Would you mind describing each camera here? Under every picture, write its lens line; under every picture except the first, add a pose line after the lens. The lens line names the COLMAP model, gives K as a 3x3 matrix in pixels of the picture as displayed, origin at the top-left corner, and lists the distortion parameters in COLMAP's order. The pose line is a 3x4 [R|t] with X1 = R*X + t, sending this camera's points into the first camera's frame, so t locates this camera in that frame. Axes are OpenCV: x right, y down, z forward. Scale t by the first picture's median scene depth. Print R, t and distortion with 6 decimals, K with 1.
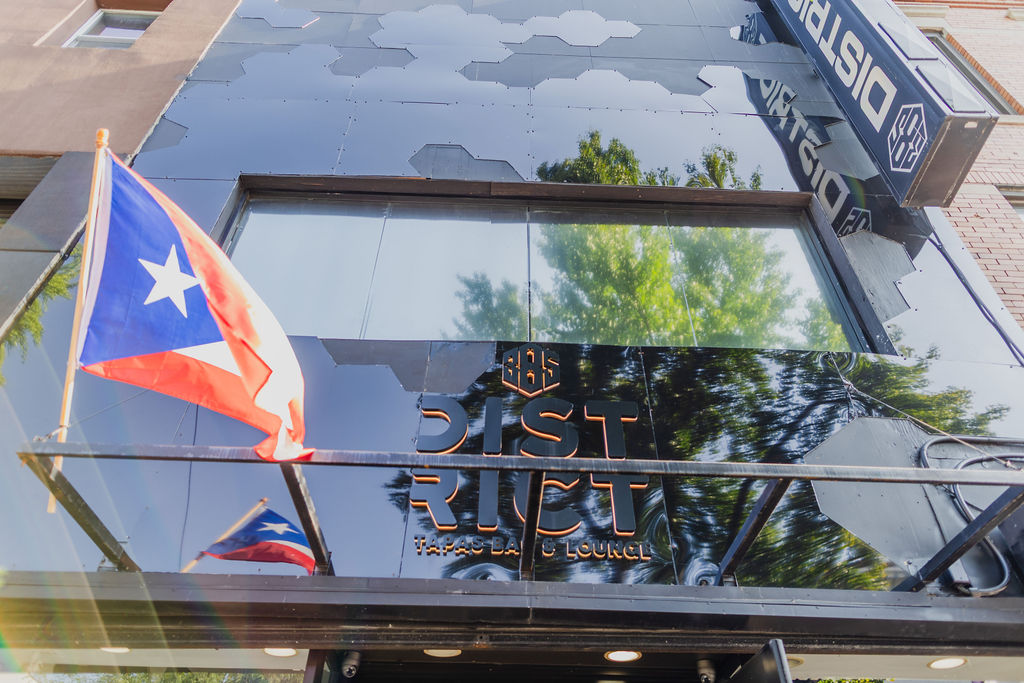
lens RADIAL K [[694.8, 0, 510.4], [0, 694.8, 331.4], [0, 0, 1]] dist [0.009438, -0.005732]
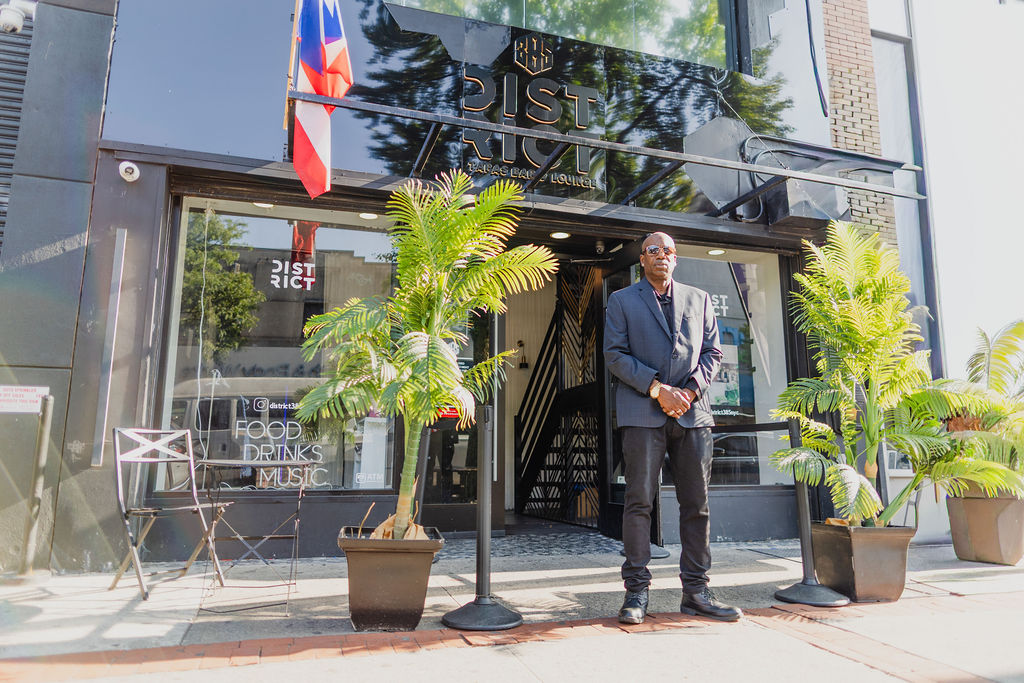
lens RADIAL K [[700.2, 0, 512.0], [0, 700.2, 341.5], [0, 0, 1]] dist [0.009524, -0.002649]
pose [[0.961488, 0.040862, 0.271793, -0.312368], [-0.184084, 0.830059, 0.526418, -0.169643], [-0.204094, -0.556177, 0.805613, -0.419635]]
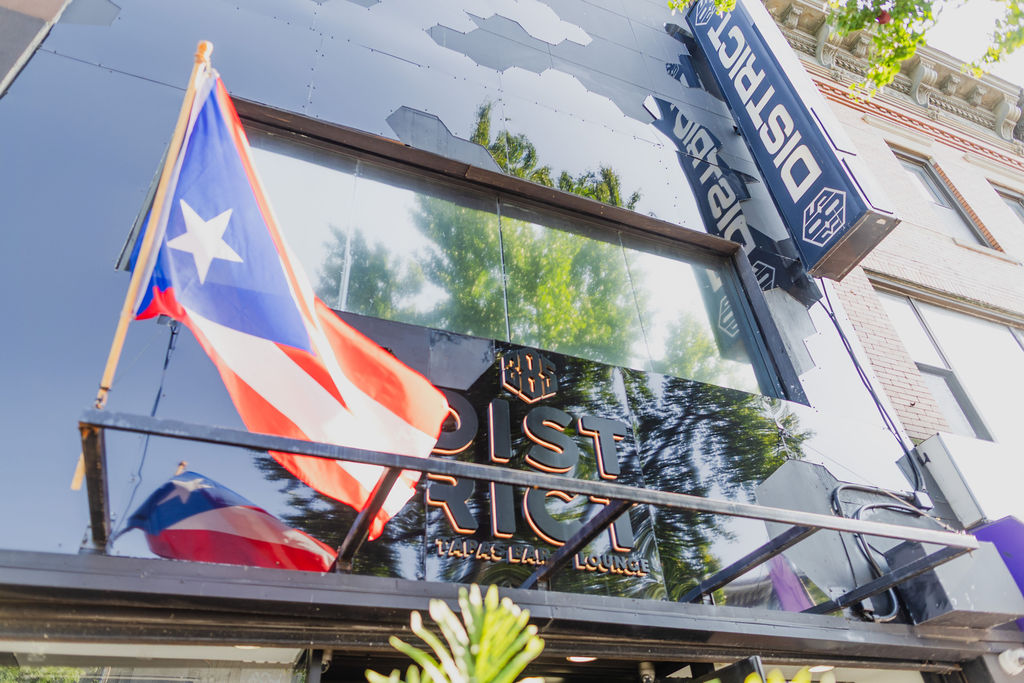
lens RADIAL K [[694.8, 0, 510.4], [0, 694.8, 331.4], [0, 0, 1]] dist [0.009438, -0.005732]
pose [[0.935247, 0.168877, 0.311118, -0.254855], [-0.185542, 0.982330, 0.024538, -0.021766], [-0.301477, -0.080675, 0.950054, 0.041161]]
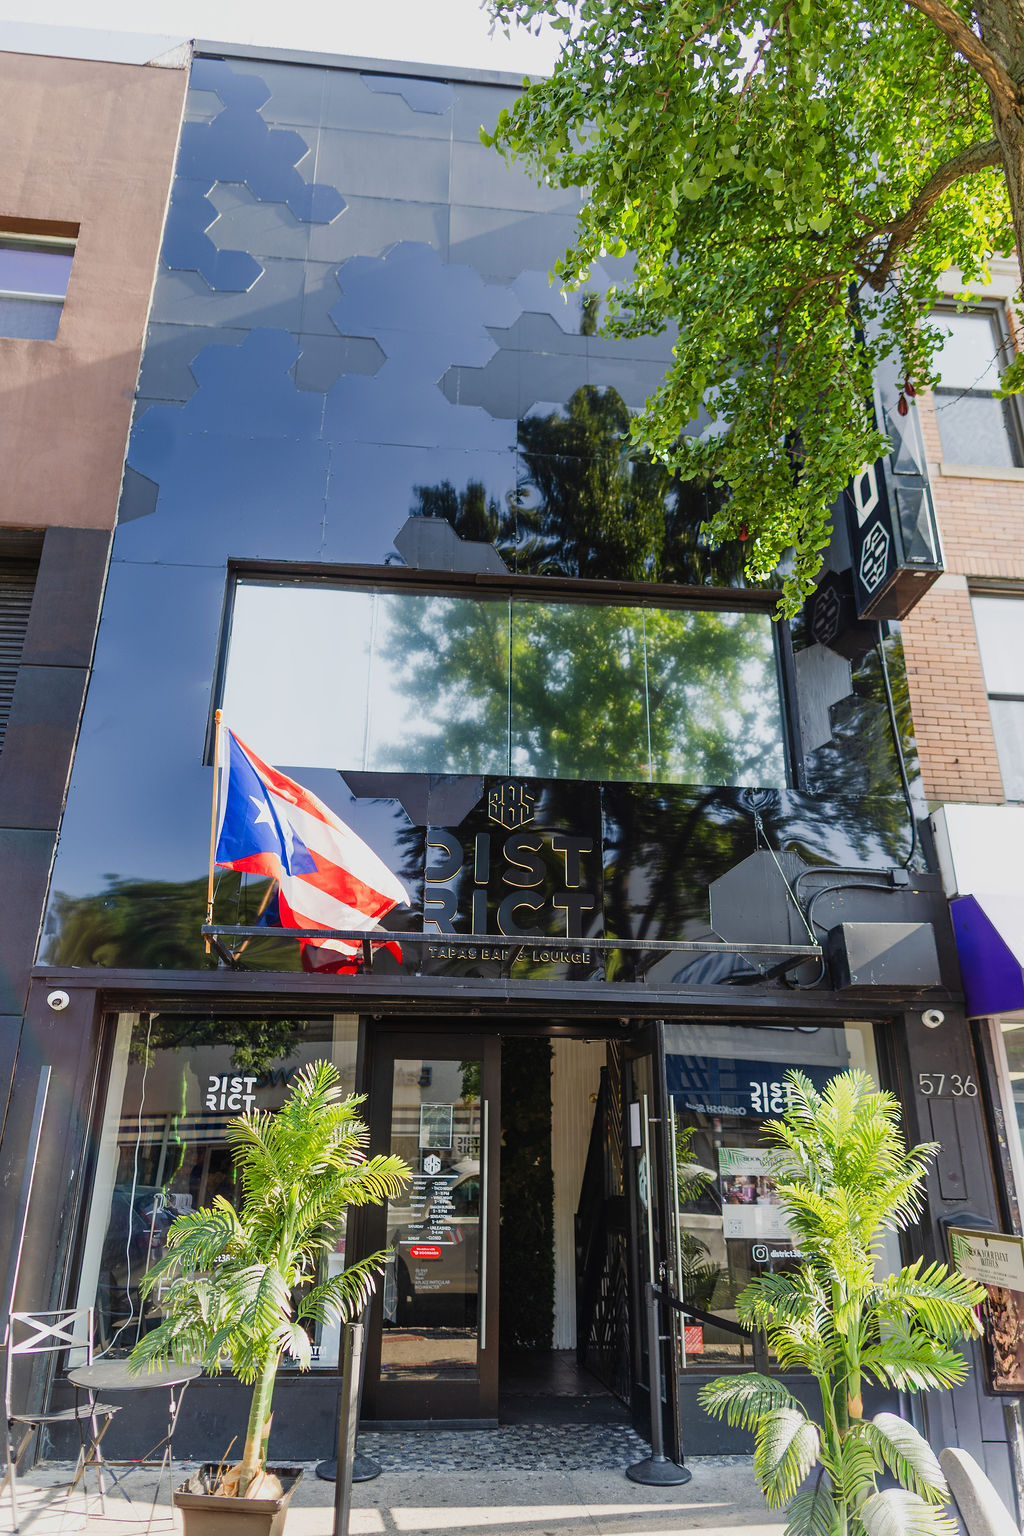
lens RADIAL K [[1050.0, 0, 498.5], [0, 1050.0, 774.2], [0, 0, 1]] dist [0.005526, -0.009685]
pose [[0.998240, 0.022542, 0.054848, -0.078687], [-0.041704, 0.924418, 0.379094, -0.566176], [-0.042157, -0.380714, 0.923731, -0.578586]]
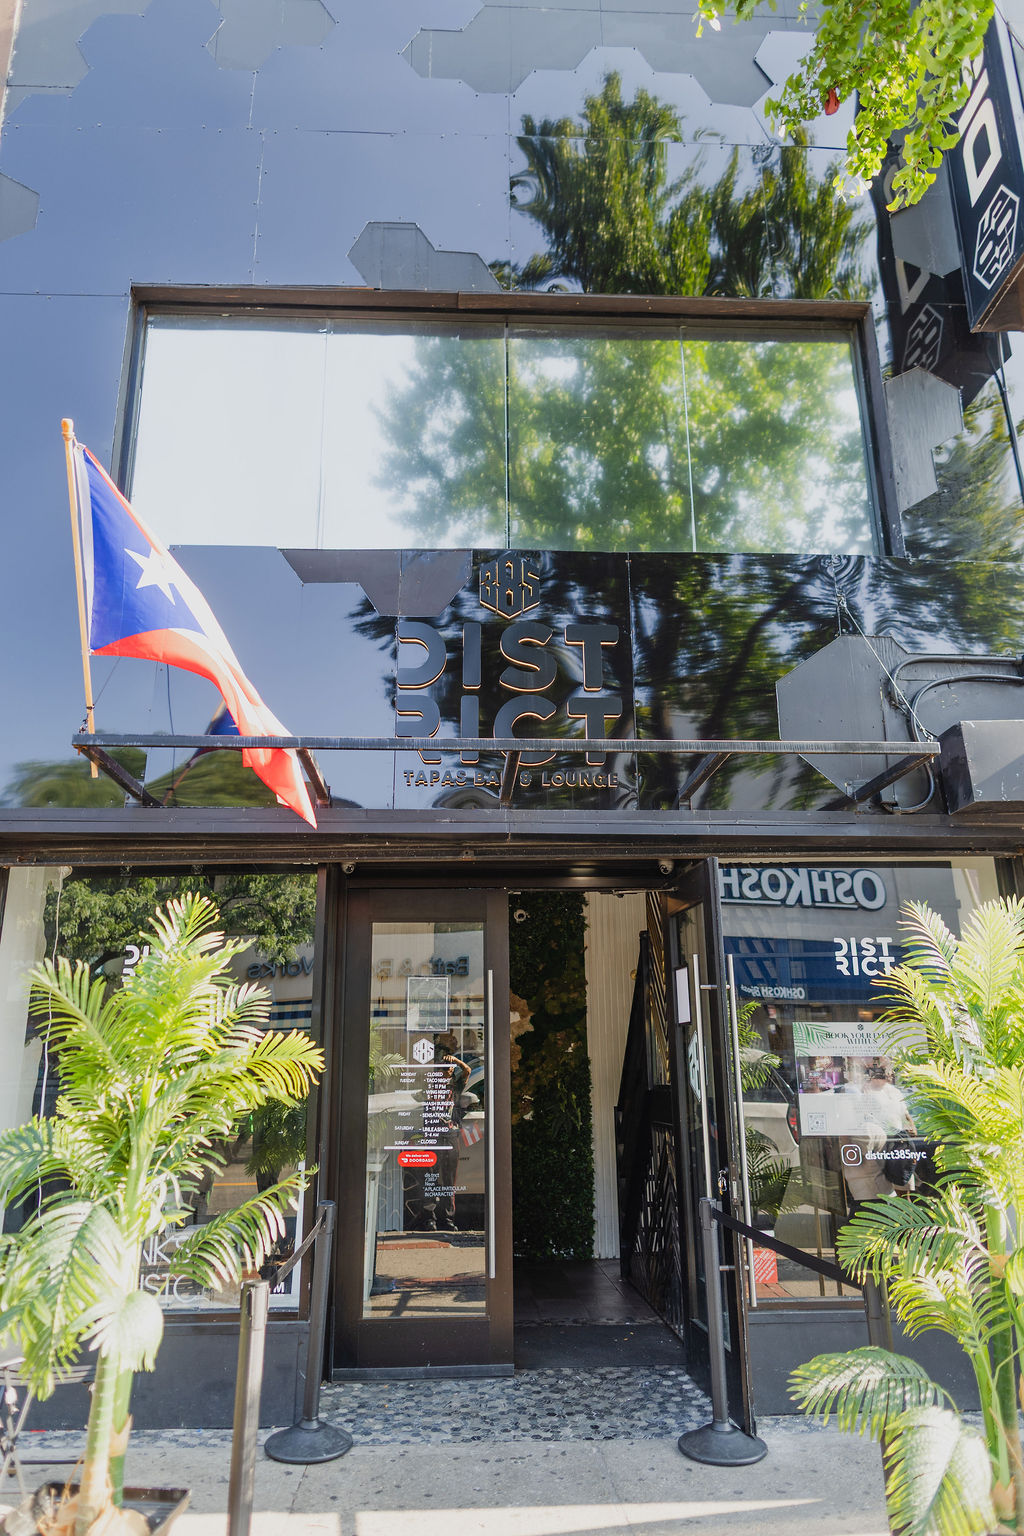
lens RADIAL K [[1050.0, 0, 498.5], [0, 1050.0, 774.2], [0, 0, 1]] dist [0.005526, -0.009685]
pose [[0.999823, -0.014451, 0.012062, -0.005075], [0.007219, 0.886180, 0.463286, -0.301123], [-0.017384, -0.463116, 0.886127, -0.304978]]
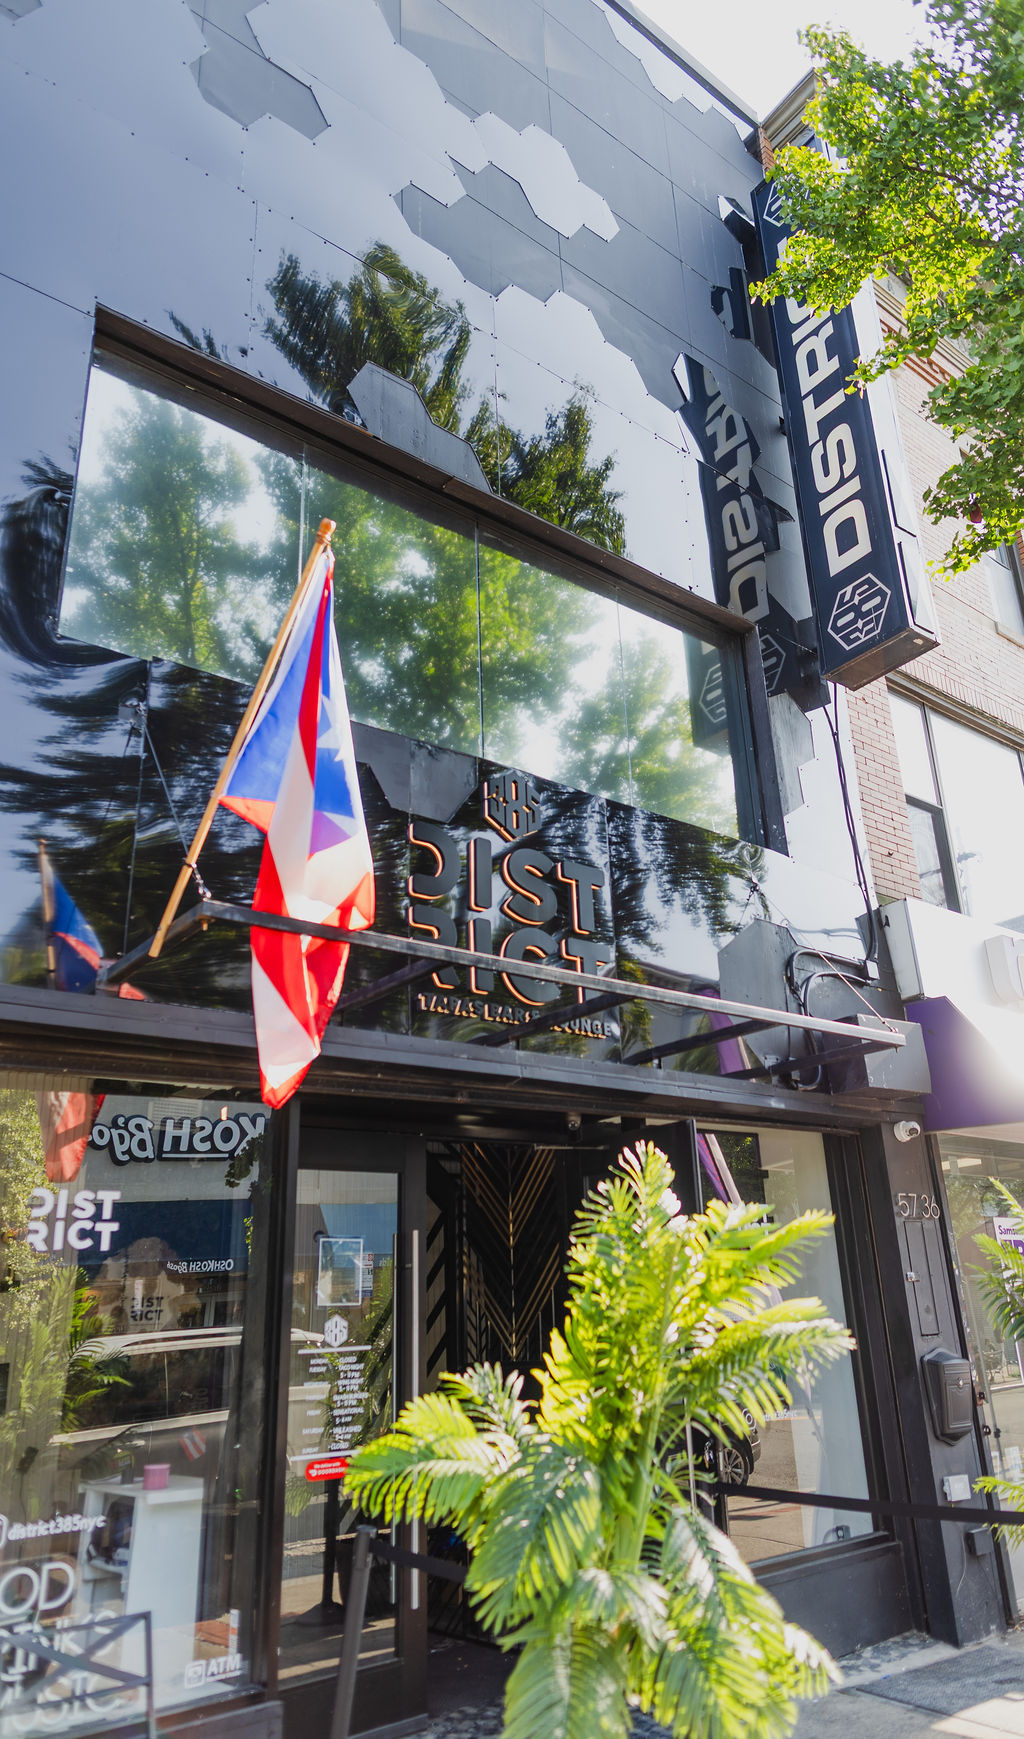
lens RADIAL K [[1185.1, 0, 578.0], [0, 1185.1, 872.3], [0, 0, 1]] dist [0.004576, 0.001125]
pose [[0.782682, 0.176963, 0.596736, -0.621997], [-0.384291, 0.891567, 0.239642, -0.207669], [-0.489622, -0.416883, 0.765819, -0.176575]]
